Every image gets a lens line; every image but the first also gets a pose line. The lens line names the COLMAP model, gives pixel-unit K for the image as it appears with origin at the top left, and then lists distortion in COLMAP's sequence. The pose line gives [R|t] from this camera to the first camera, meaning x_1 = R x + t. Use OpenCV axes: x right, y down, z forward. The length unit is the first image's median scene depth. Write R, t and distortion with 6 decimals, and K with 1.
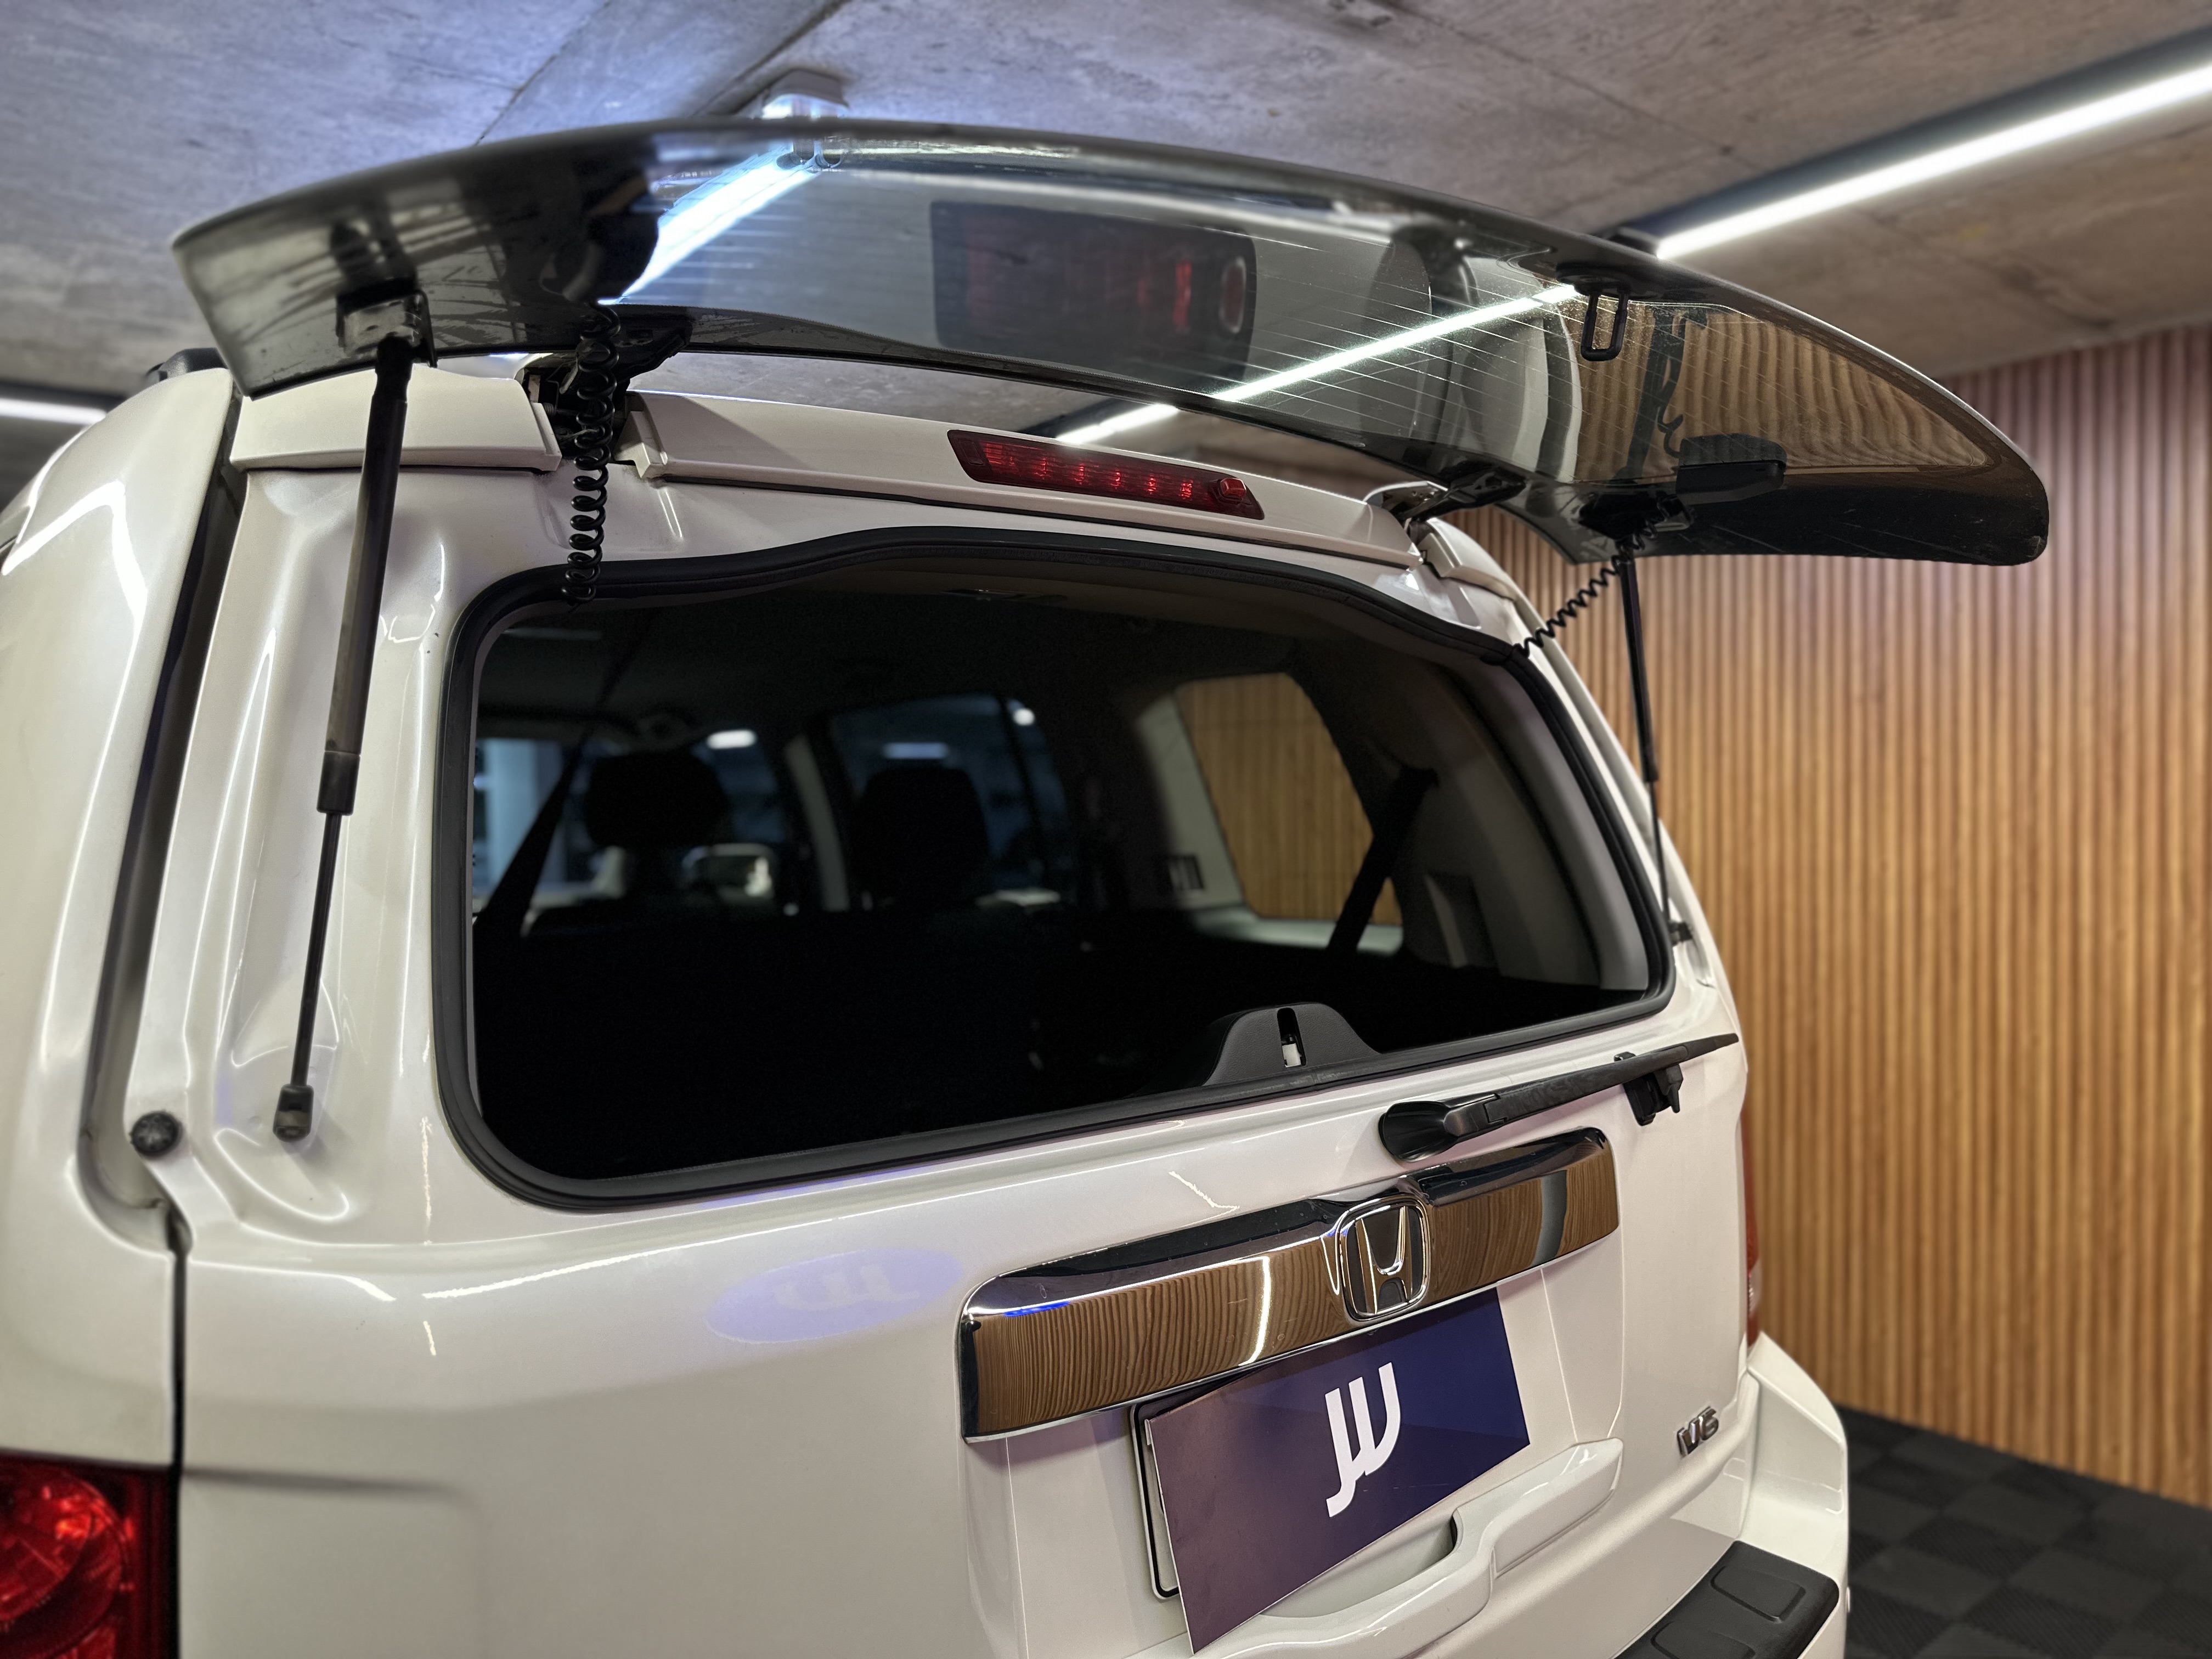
lens RADIAL K [[1572.5, 0, 1122.1], [0, 1572.5, 815.3], [0, 0, 1]] dist [0.026620, -0.024944]
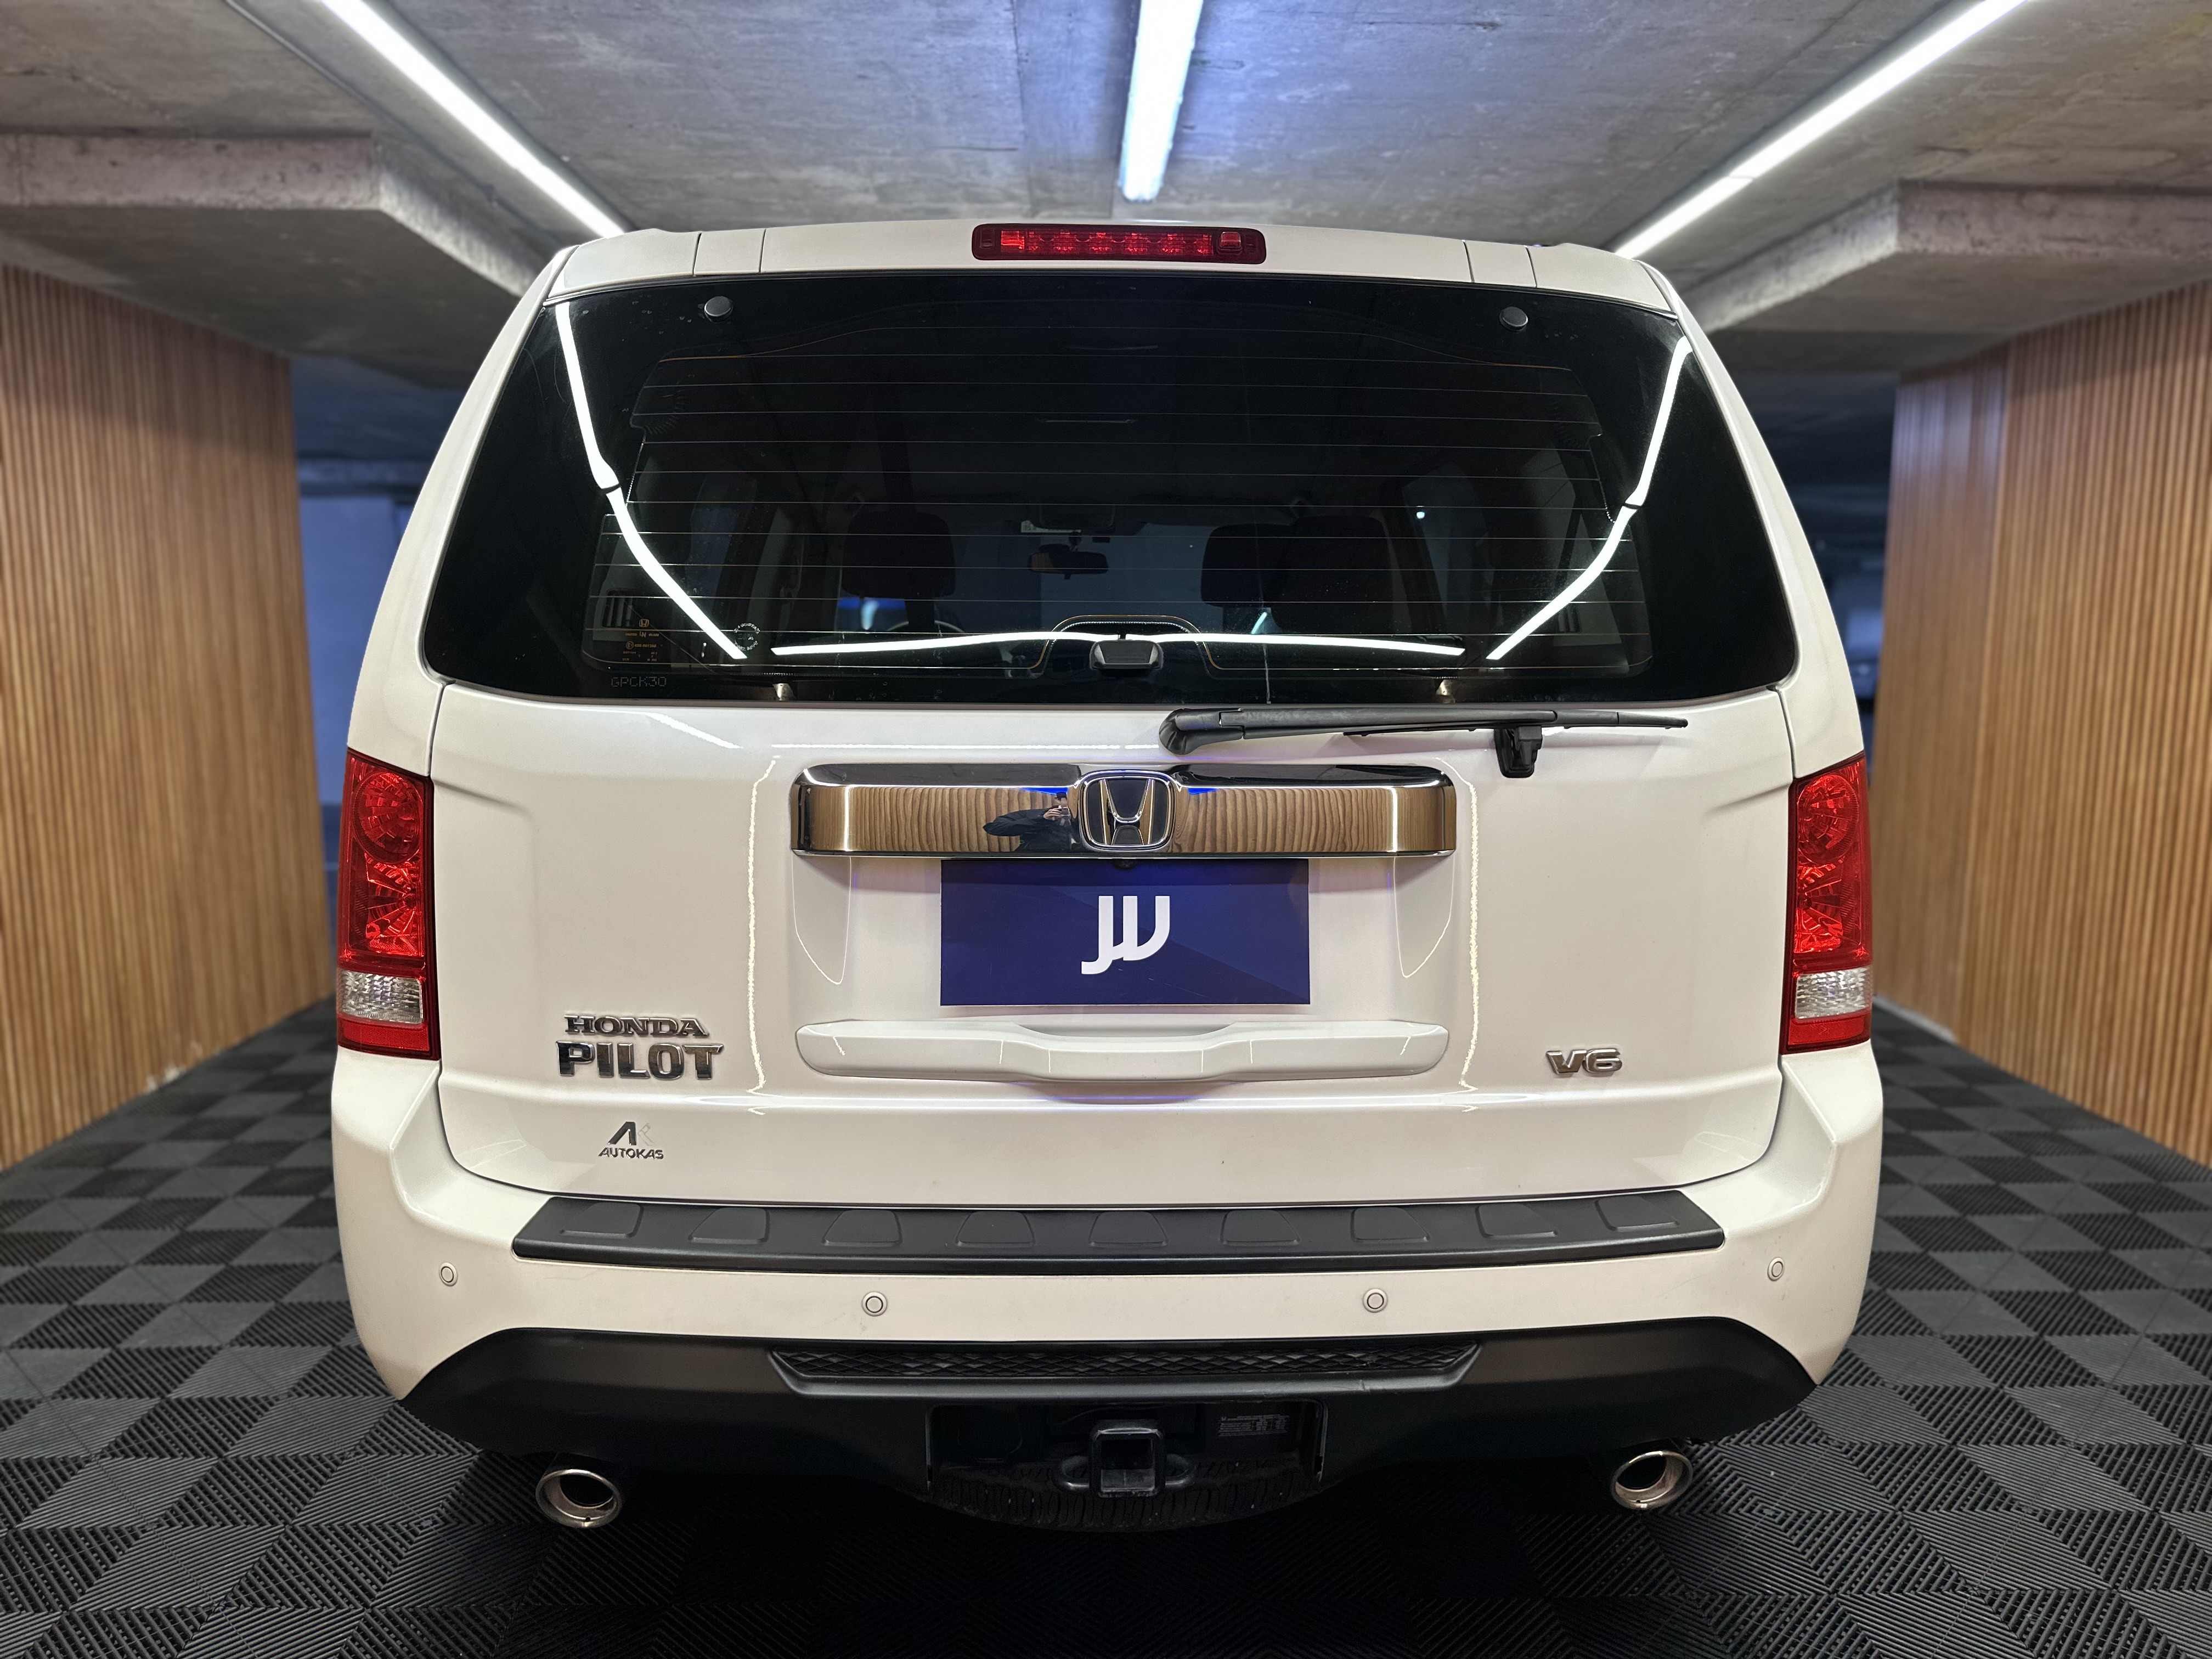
lens RADIAL K [[1572.5, 0, 1111.3], [0, 1572.5, 834.7], [0, 0, 1]] dist [0.026620, -0.024944]
pose [[0.807073, 0.096674, -0.582483, 0.510939], [-0.031254, 0.992117, 0.121356, 0.073079], [0.589624, -0.079738, 0.803733, -0.063396]]
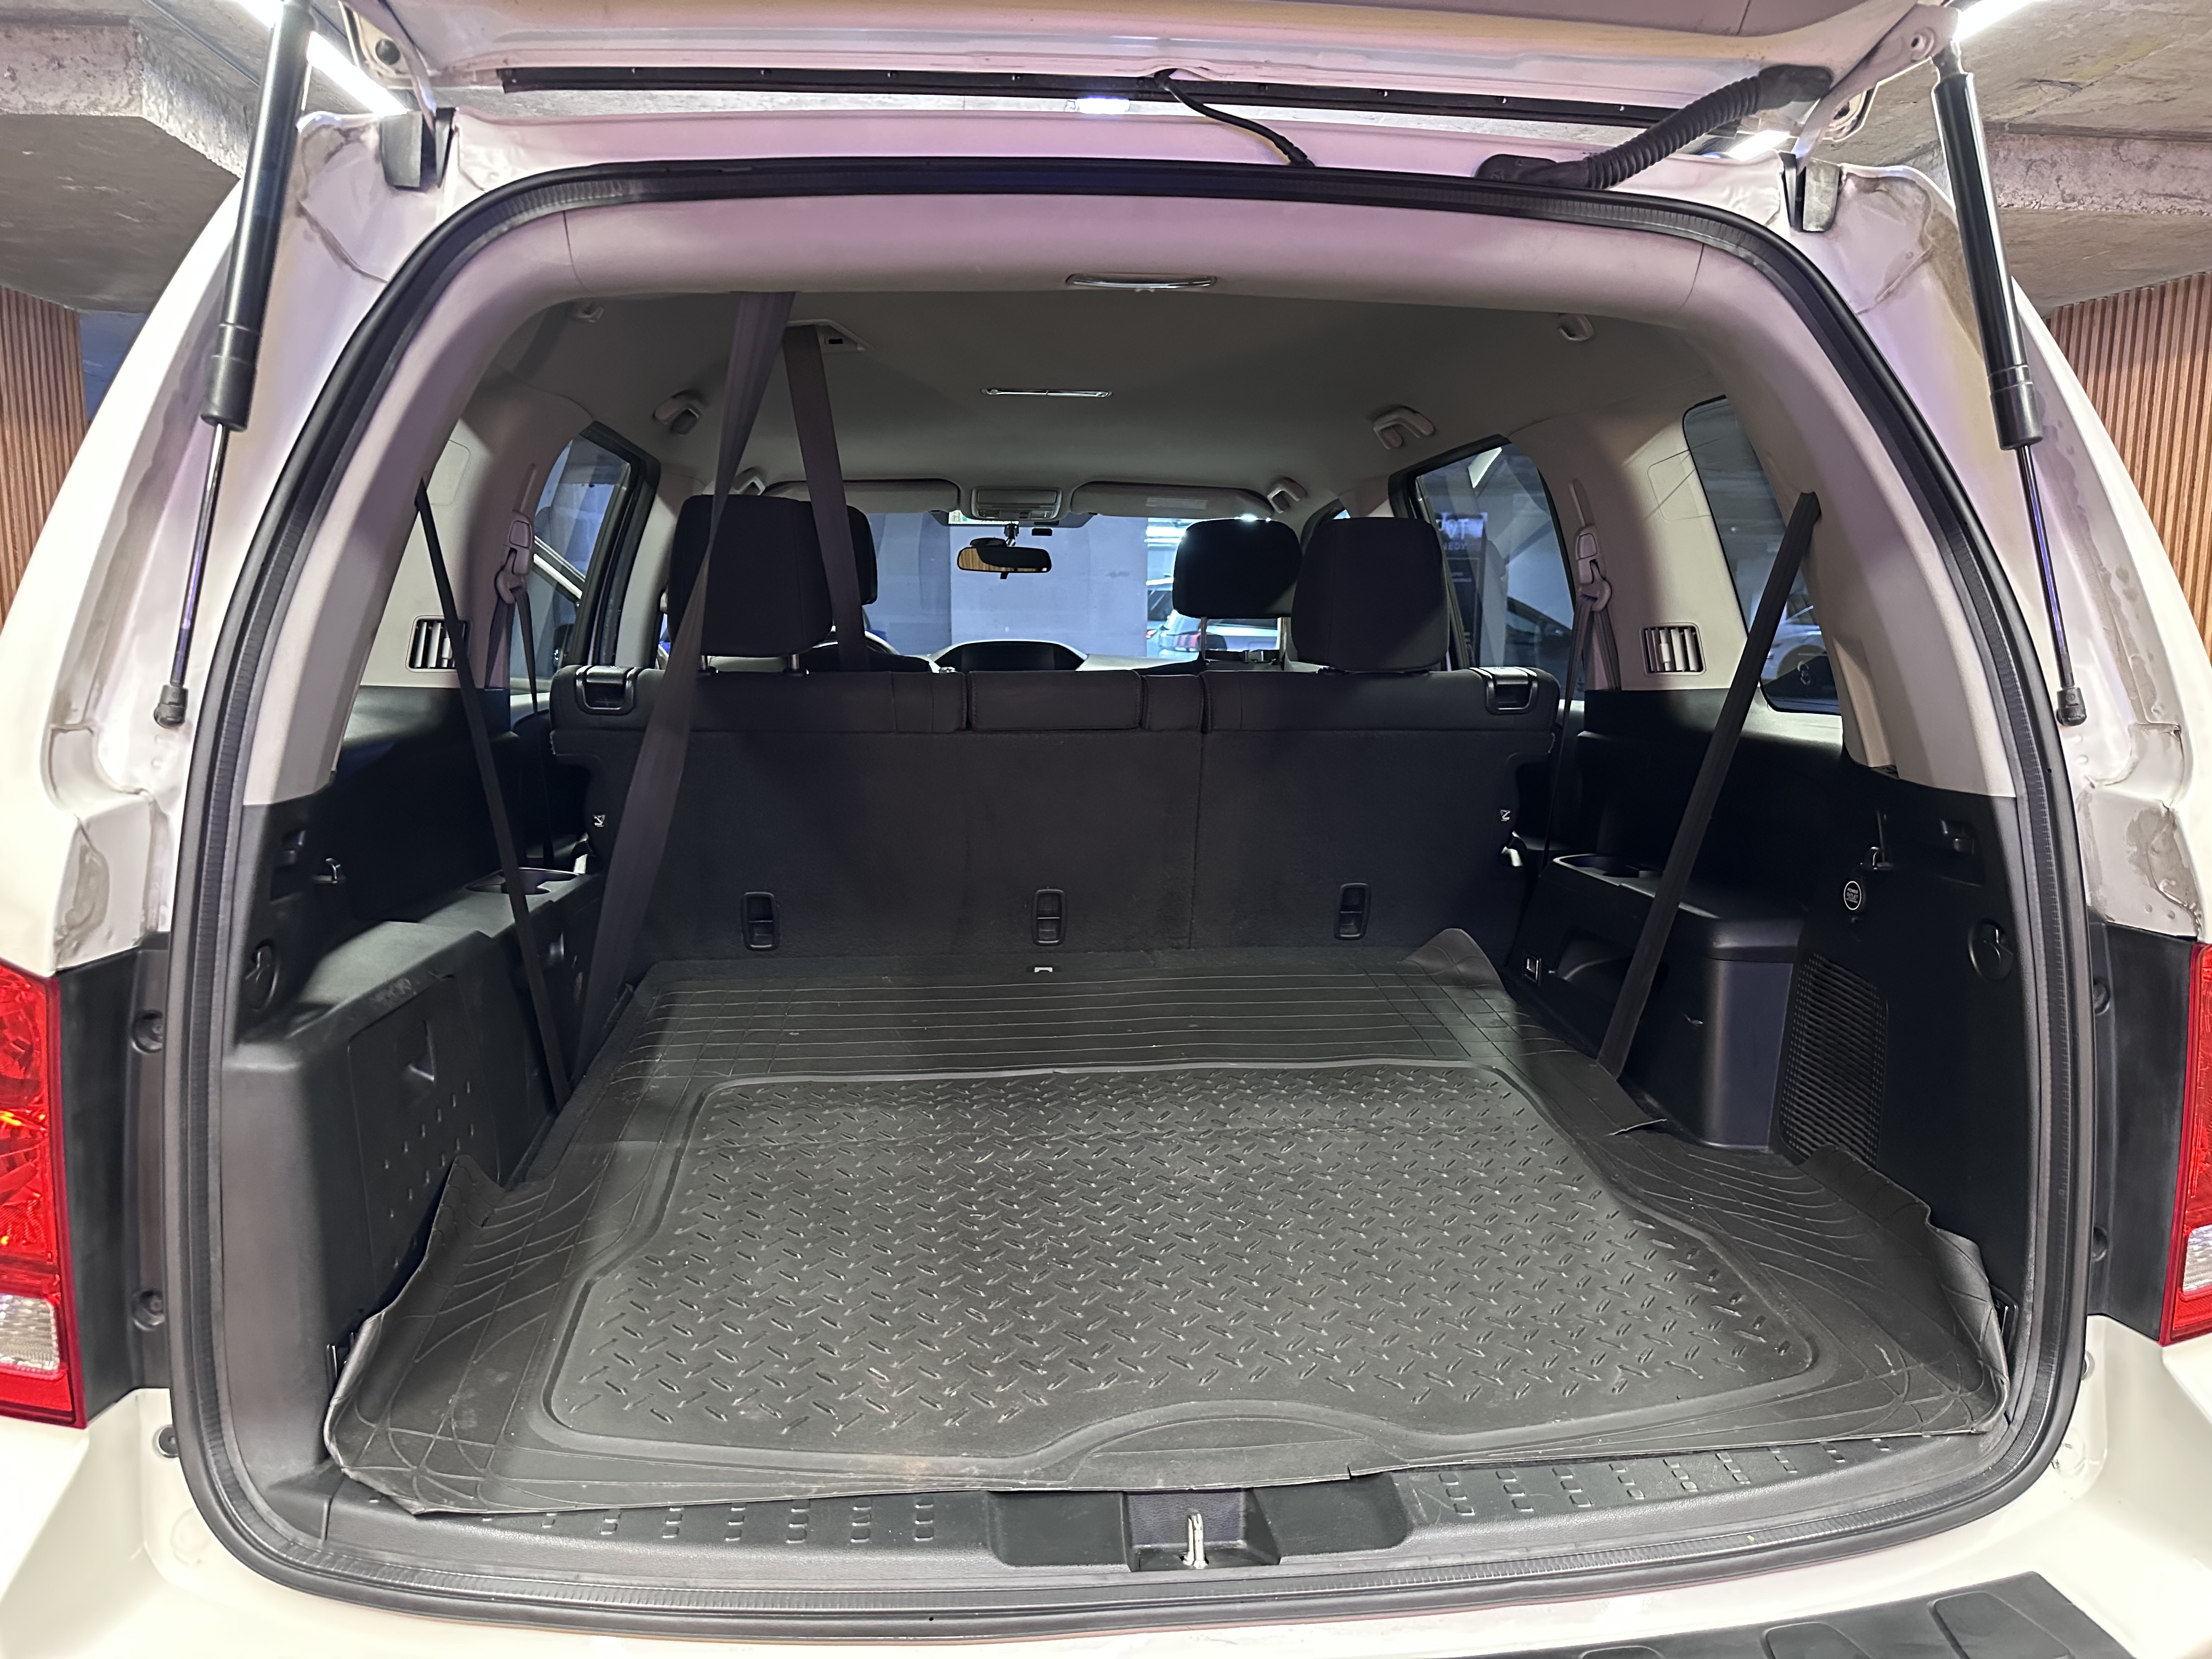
lens RADIAL K [[1572.5, 0, 1112.6], [0, 1572.5, 827.2], [0, 0, 1]] dist [0.026620, -0.024944]
pose [[0.843279, 0.095788, -0.528872, 0.291371], [-0.031765, 0.991153, 0.128866, 0.036360], [0.536537, -0.091870, 0.838861, 0.146426]]
